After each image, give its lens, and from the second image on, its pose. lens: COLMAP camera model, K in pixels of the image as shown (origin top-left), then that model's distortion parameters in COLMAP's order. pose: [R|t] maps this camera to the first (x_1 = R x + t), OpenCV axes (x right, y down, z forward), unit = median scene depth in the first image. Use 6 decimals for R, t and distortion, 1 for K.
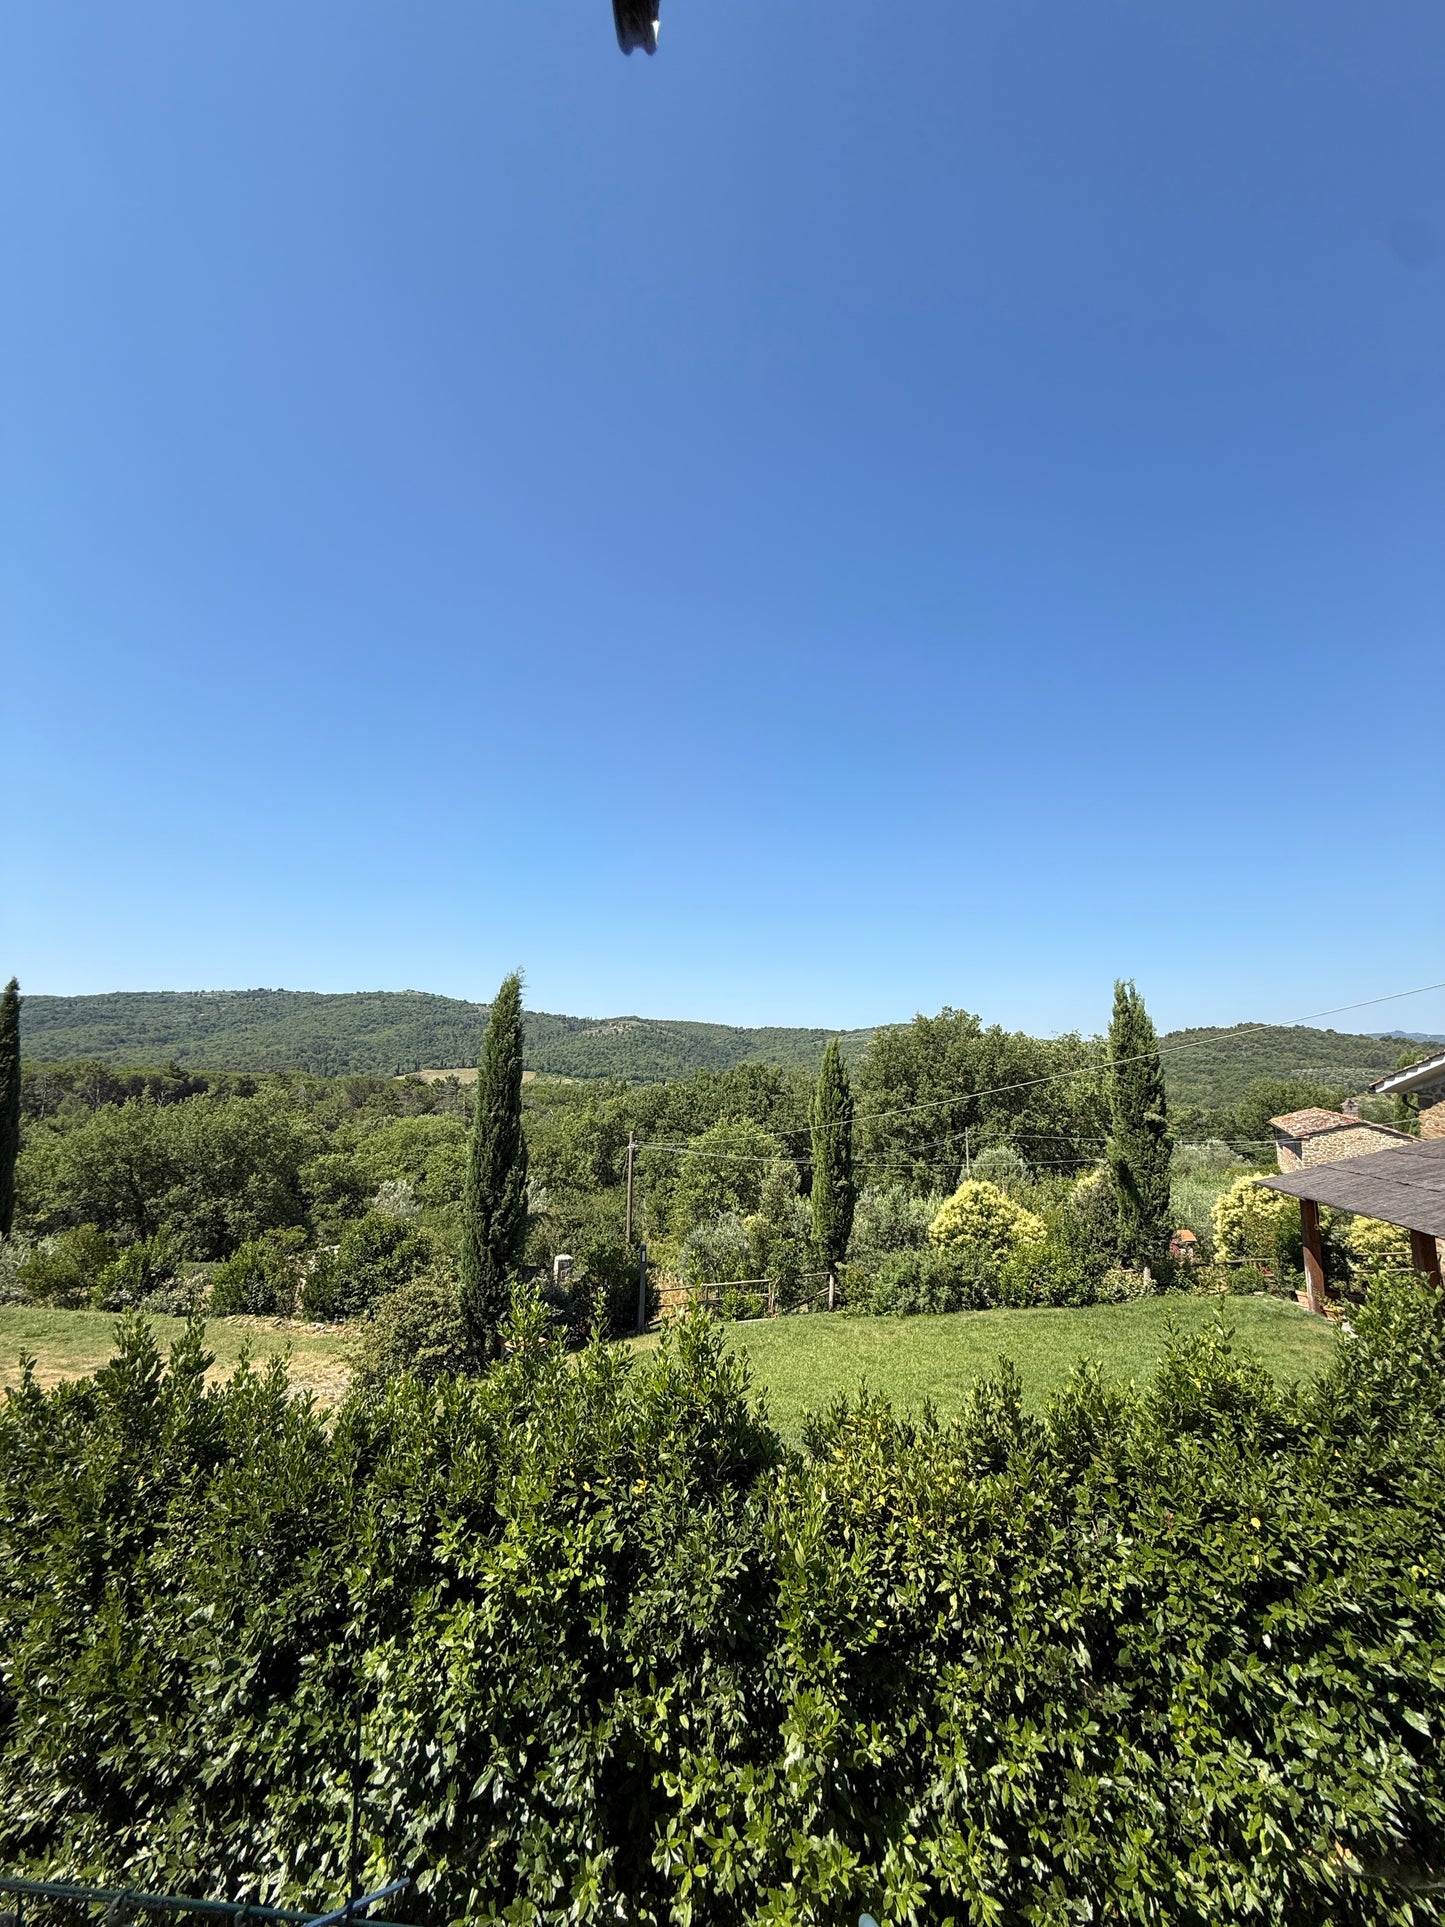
lens RADIAL K [[769.9, 0, 720.3], [0, 769.9, 961.0], [0, 0, 1]] dist [-0.001189, 0.000640]
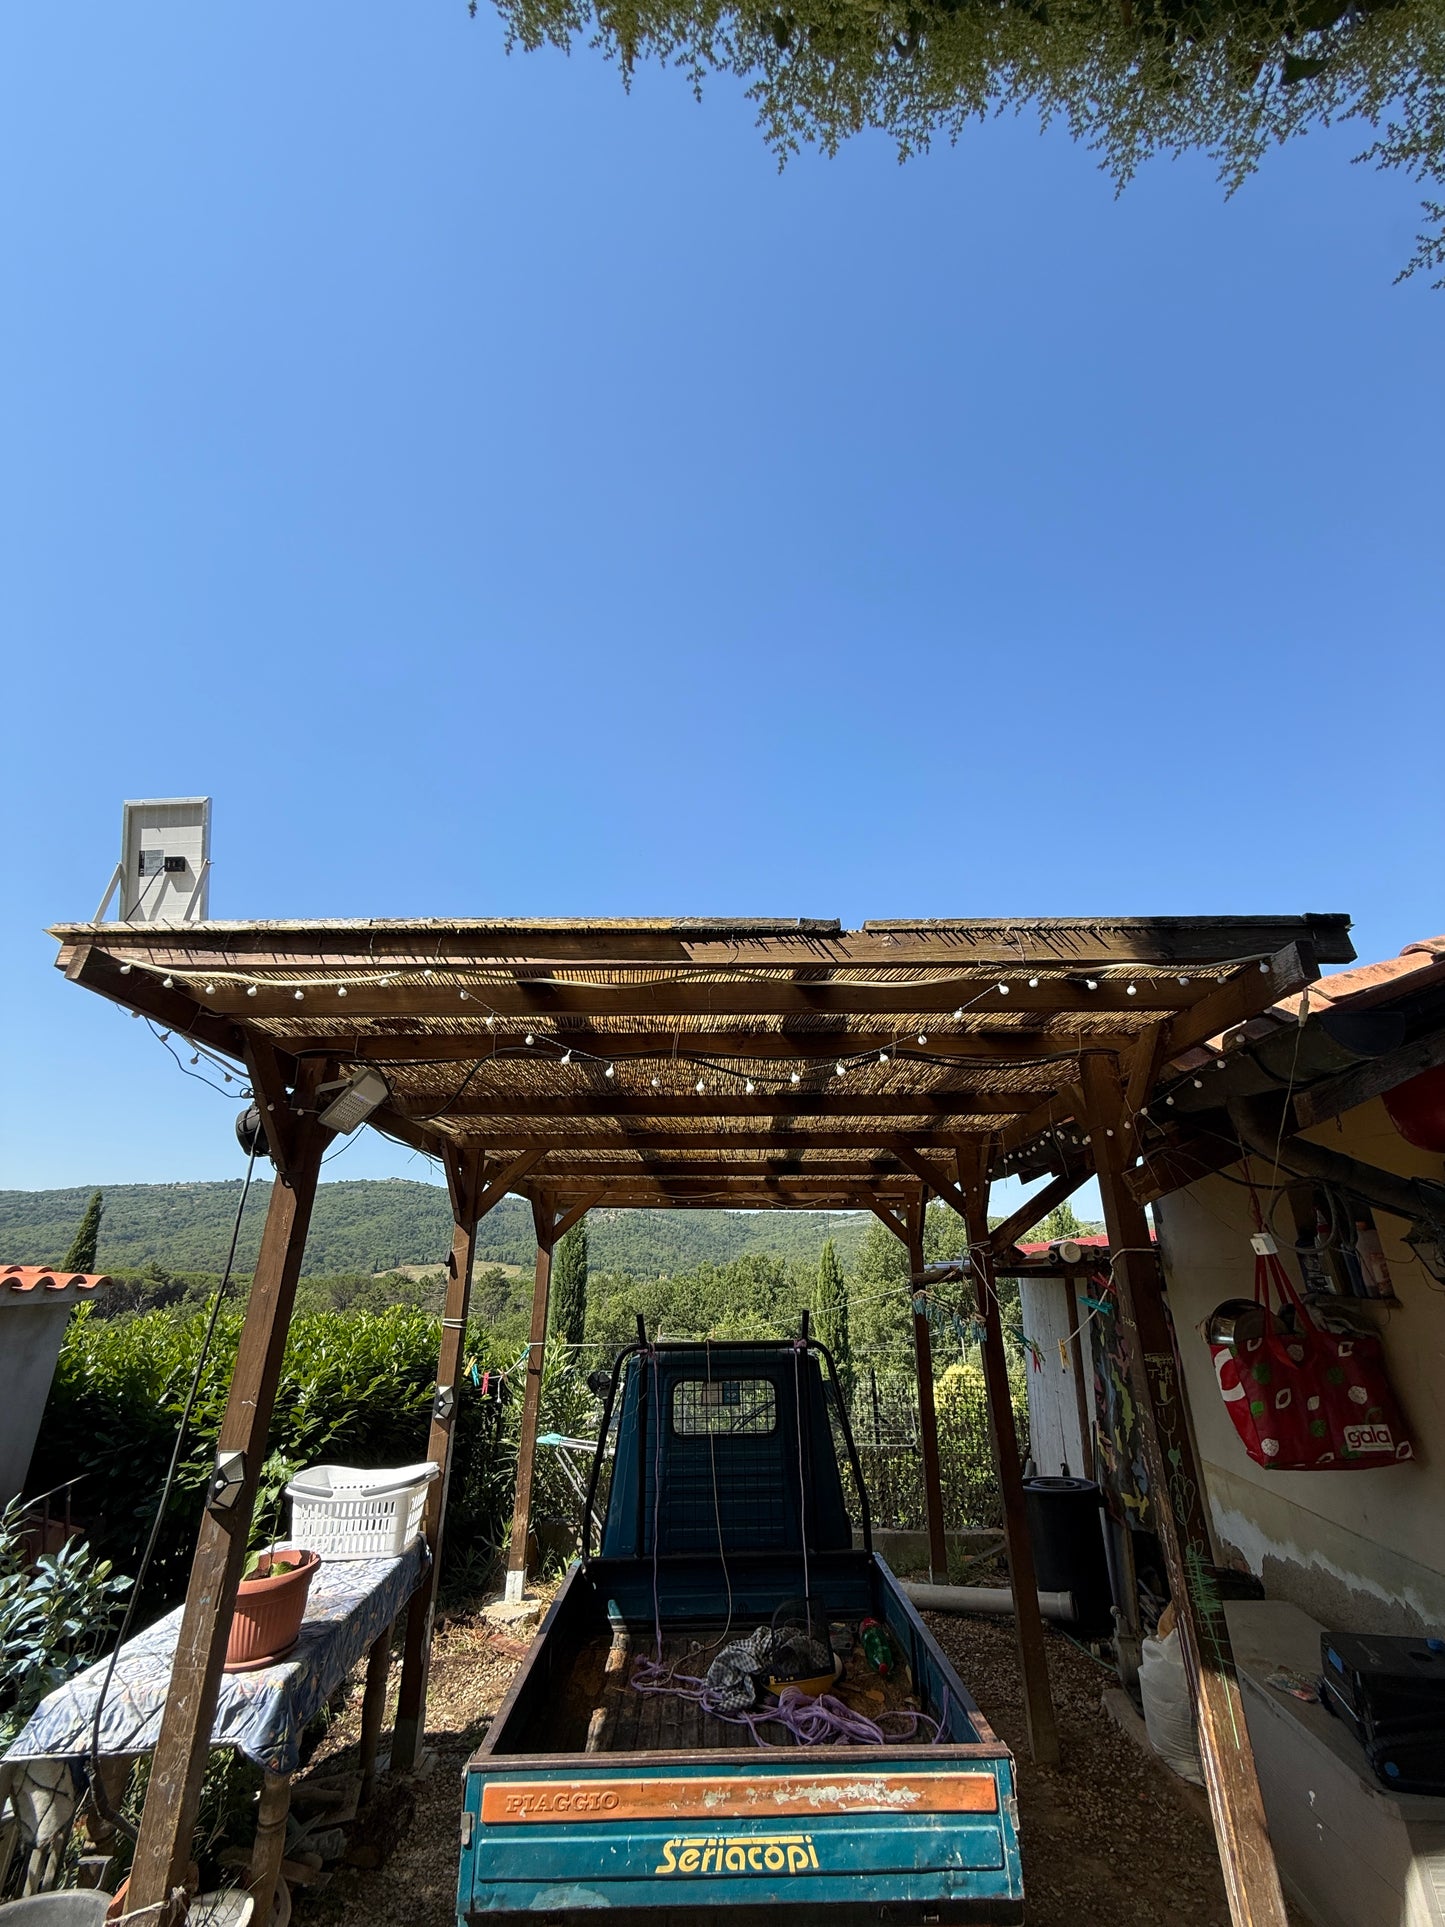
lens RADIAL K [[769.9, 0, 720.3], [0, 769.9, 961.0], [0, 0, 1]] dist [-0.001189, 0.000640]
pose [[0.999854, -0.014177, 0.009547, -0.256419], [0.015981, 0.973529, -0.228004, -0.428390], [-0.006061, 0.228124, 0.973613, -2.363810]]
